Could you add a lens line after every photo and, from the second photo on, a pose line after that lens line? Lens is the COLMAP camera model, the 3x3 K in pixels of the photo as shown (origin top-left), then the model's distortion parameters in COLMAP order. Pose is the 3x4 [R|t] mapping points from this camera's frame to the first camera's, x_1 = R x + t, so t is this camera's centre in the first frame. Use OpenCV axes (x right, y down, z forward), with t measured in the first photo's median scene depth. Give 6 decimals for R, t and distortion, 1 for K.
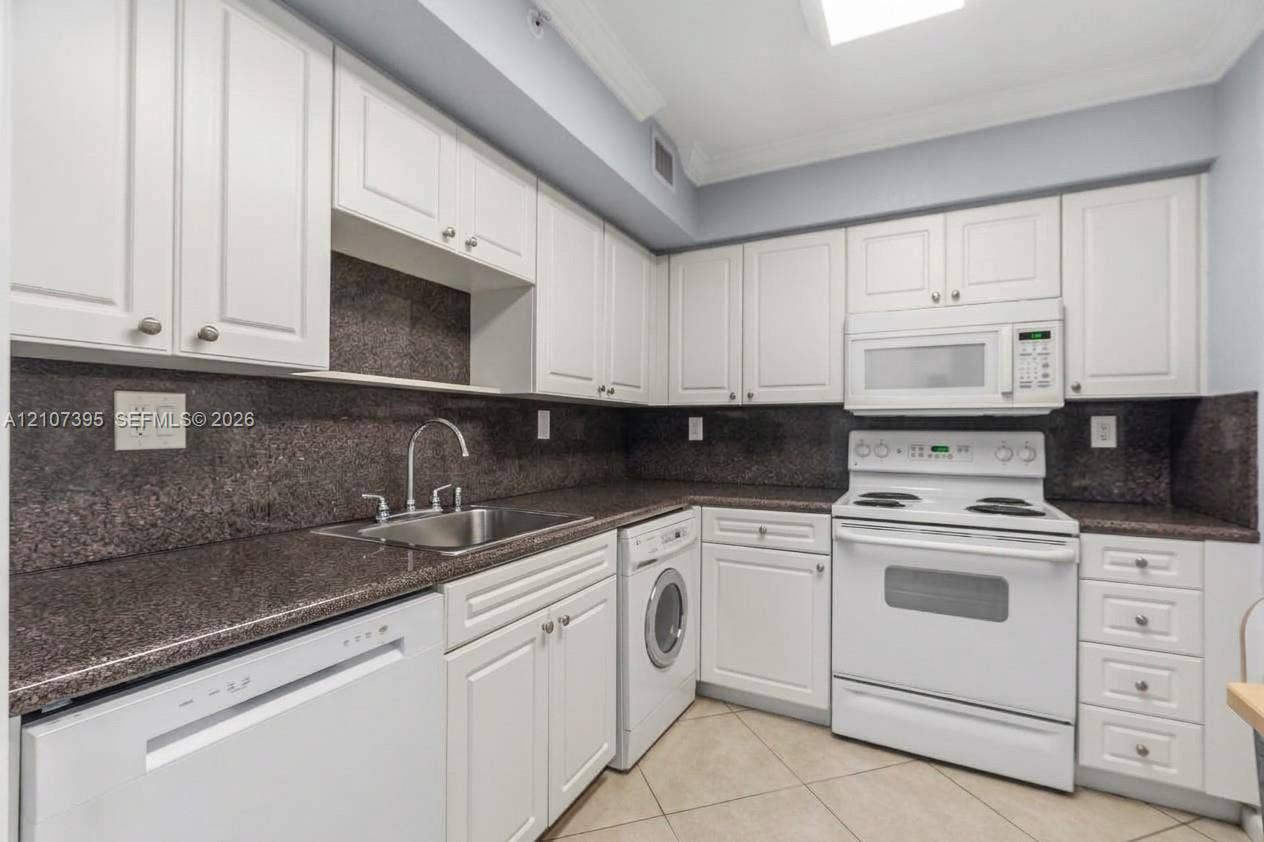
lens RADIAL K [[567.1, 0, 649.1], [0, 567.1, 431.5], [0, 0, 1]] dist [-0.003391, 0.002595]
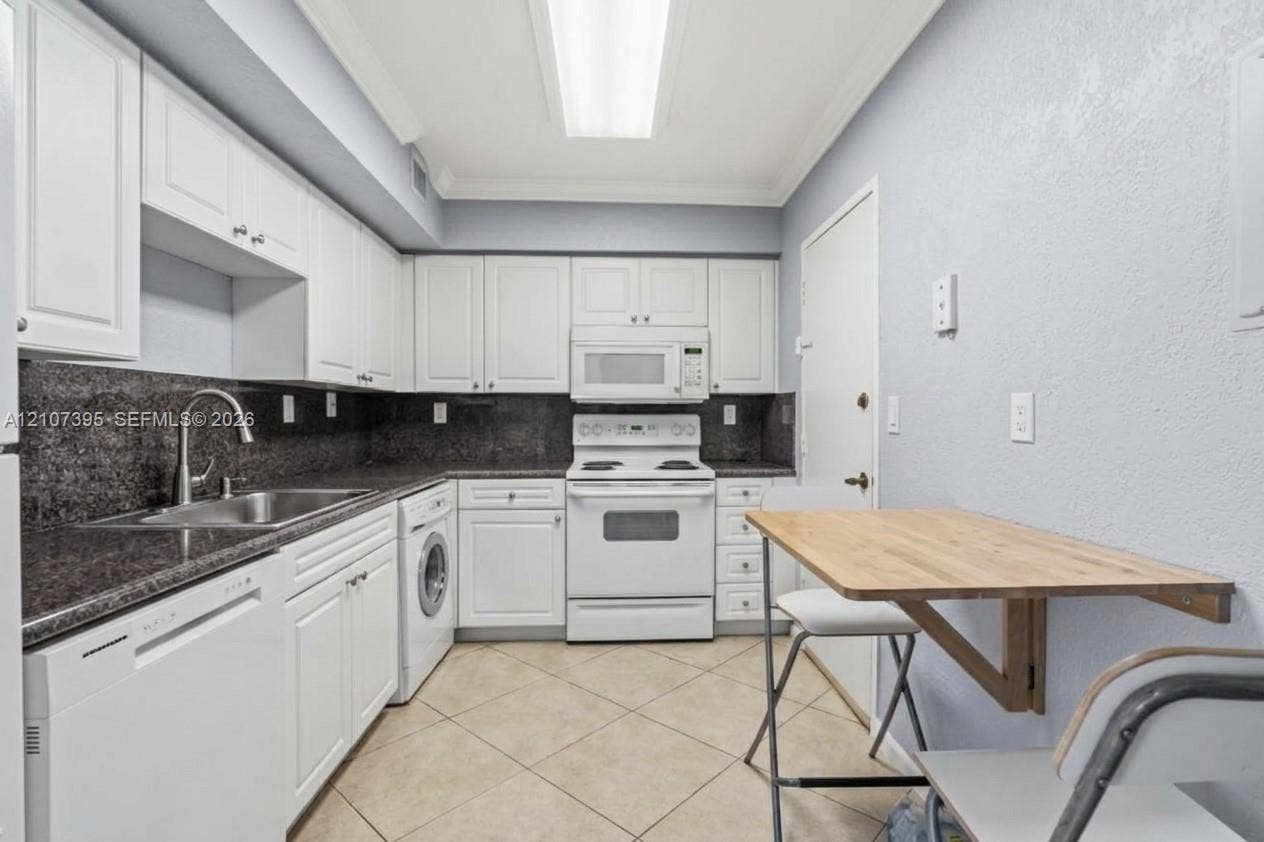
lens RADIAL K [[567.1, 0, 625.7], [0, 567.1, 418.1], [0, 0, 1]] dist [-0.003391, 0.002595]
pose [[0.887187, -0.005279, 0.461379, -0.174879], [0.002411, 0.999974, 0.006804, -0.003700], [-0.461403, -0.004924, 0.887177, -0.256785]]
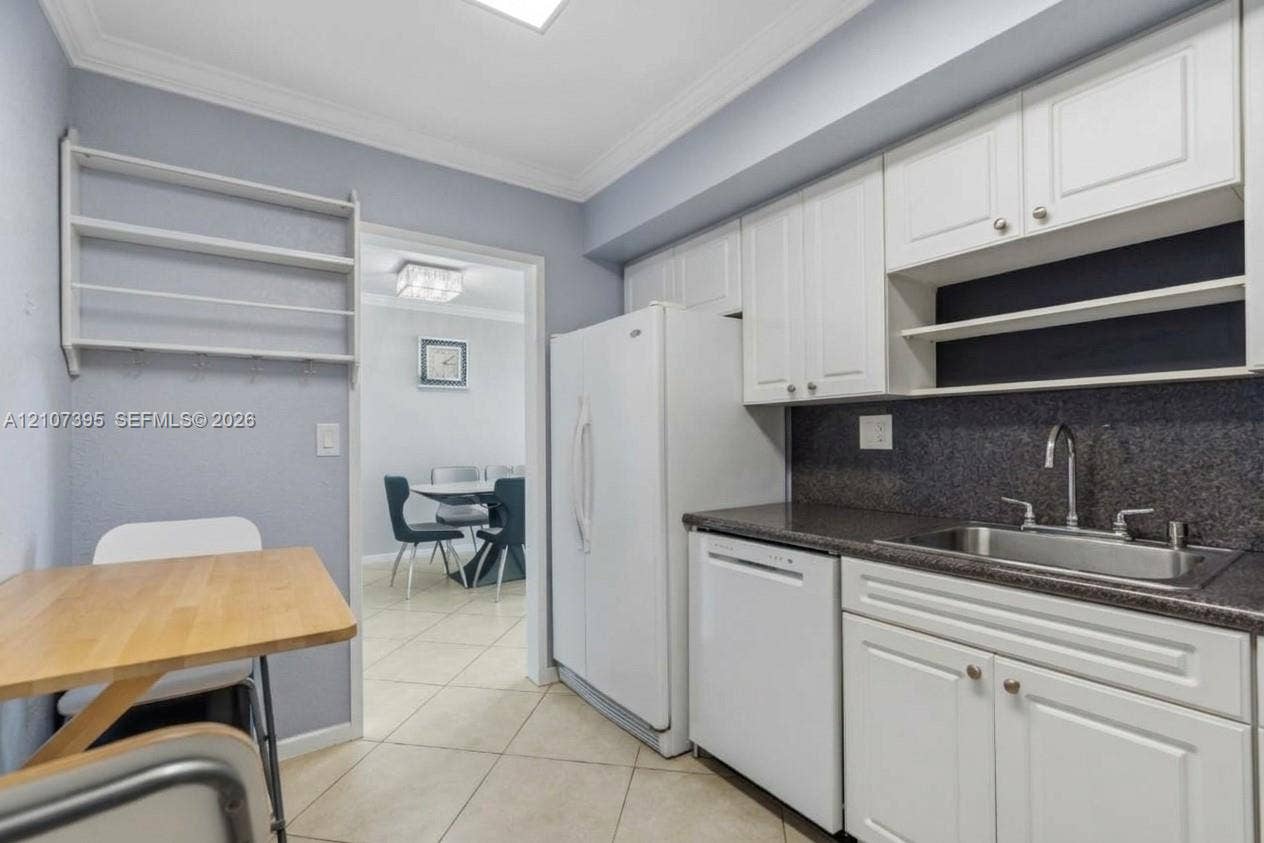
lens RADIAL K [[567.1, 0, 626.4], [0, 567.1, 434.0], [0, 0, 1]] dist [-0.003391, 0.002595]
pose [[-0.496734, -0.013020, -0.867805, 0.651387], [-0.003507, 0.999909, -0.012995, 0.007591], [0.867896, -0.003412, -0.496735, 0.789064]]
